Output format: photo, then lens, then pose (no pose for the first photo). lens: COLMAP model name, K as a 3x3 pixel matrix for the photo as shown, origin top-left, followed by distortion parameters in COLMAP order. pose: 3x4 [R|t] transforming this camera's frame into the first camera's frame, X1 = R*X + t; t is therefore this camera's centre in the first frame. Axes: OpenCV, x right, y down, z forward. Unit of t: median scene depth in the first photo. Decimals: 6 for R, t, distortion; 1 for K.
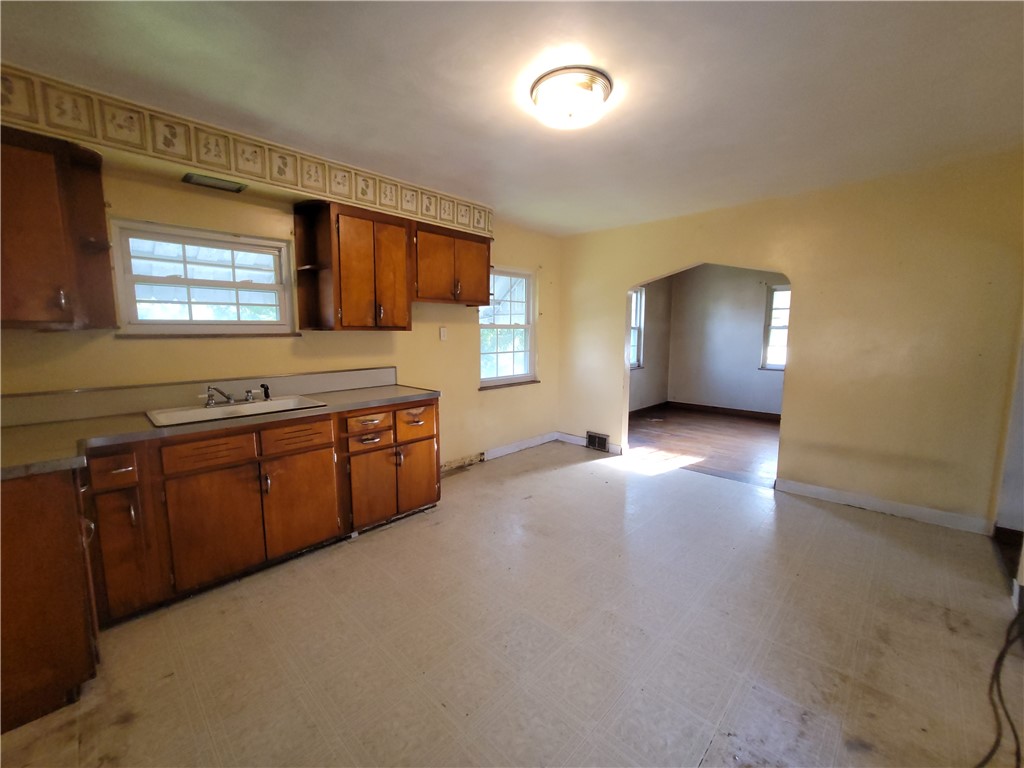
lens RADIAL K [[415.0, 0, 505.6], [0, 415.0, 385.4], [0, 0, 1]] dist [-0.004509, 0.000096]
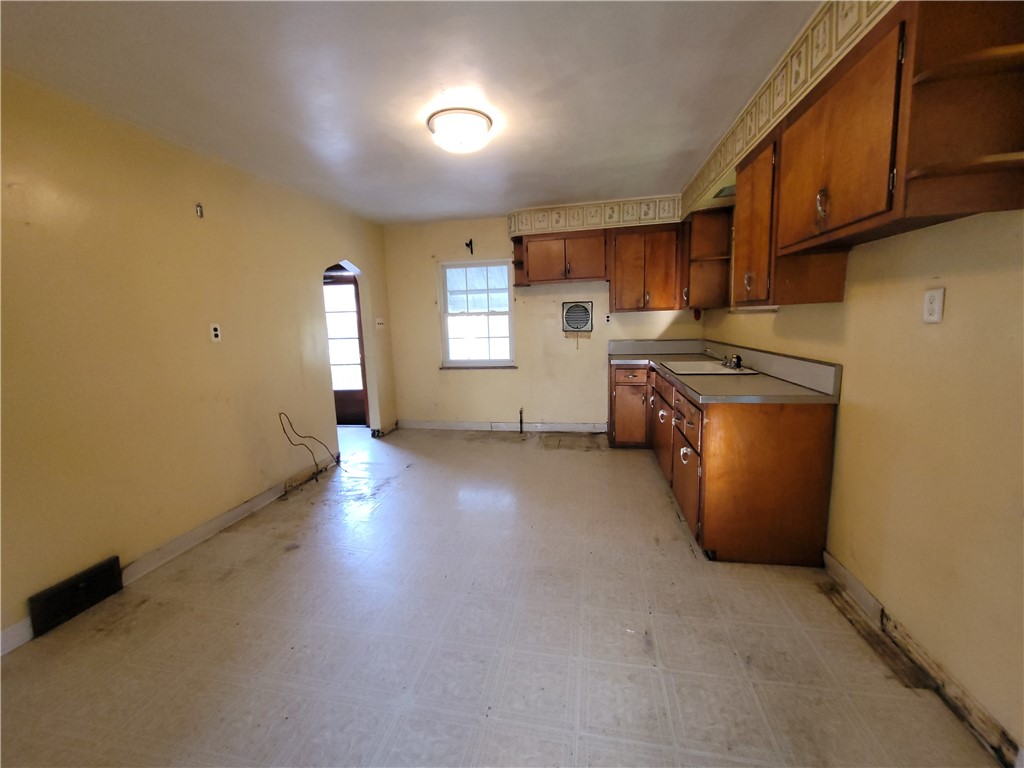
lens RADIAL K [[415.0, 0, 507.4], [0, 415.0, 383.6], [0, 0, 1]] dist [-0.004509, 0.000096]
pose [[-0.837979, 0.113008, -0.533873, 0.544035], [-0.036193, 0.964659, 0.261004, -0.196327], [0.544501, 0.238038, -0.804274, 1.553553]]
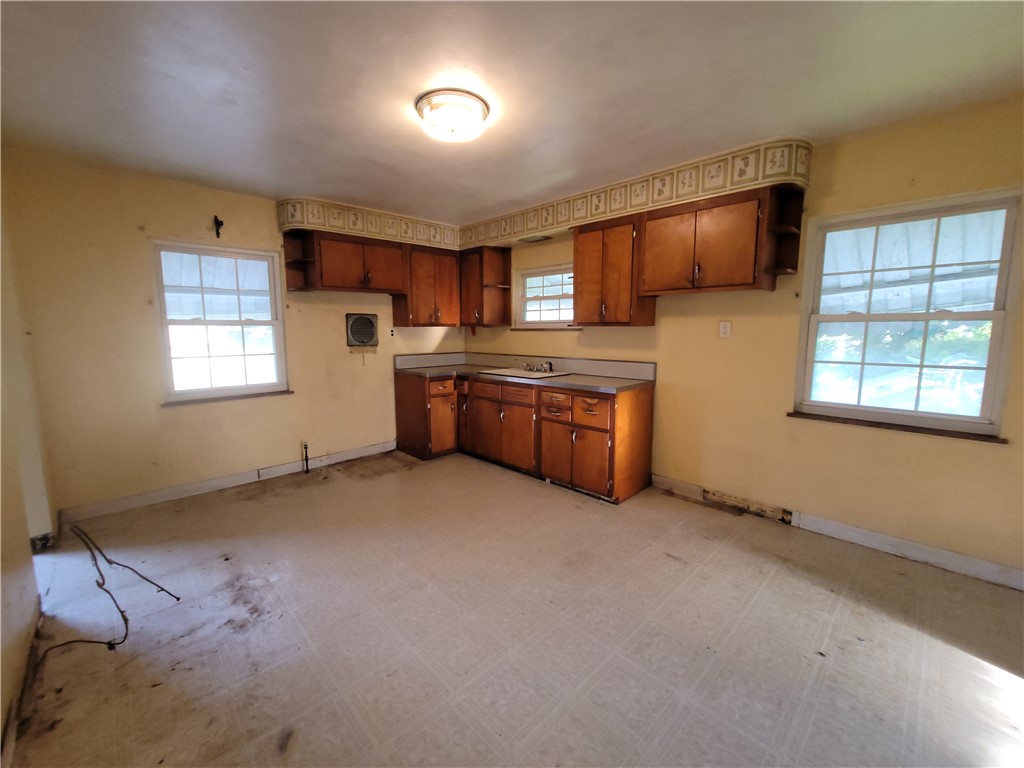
lens RADIAL K [[415.0, 0, 506.1], [0, 415.0, 383.8], [0, 0, 1]] dist [-0.004509, 0.000096]
pose [[-0.030469, 0.135074, -0.990367, 0.921615], [-0.125522, 0.982466, 0.137858, -0.111130], [0.991623, 0.128513, -0.012980, 0.855033]]
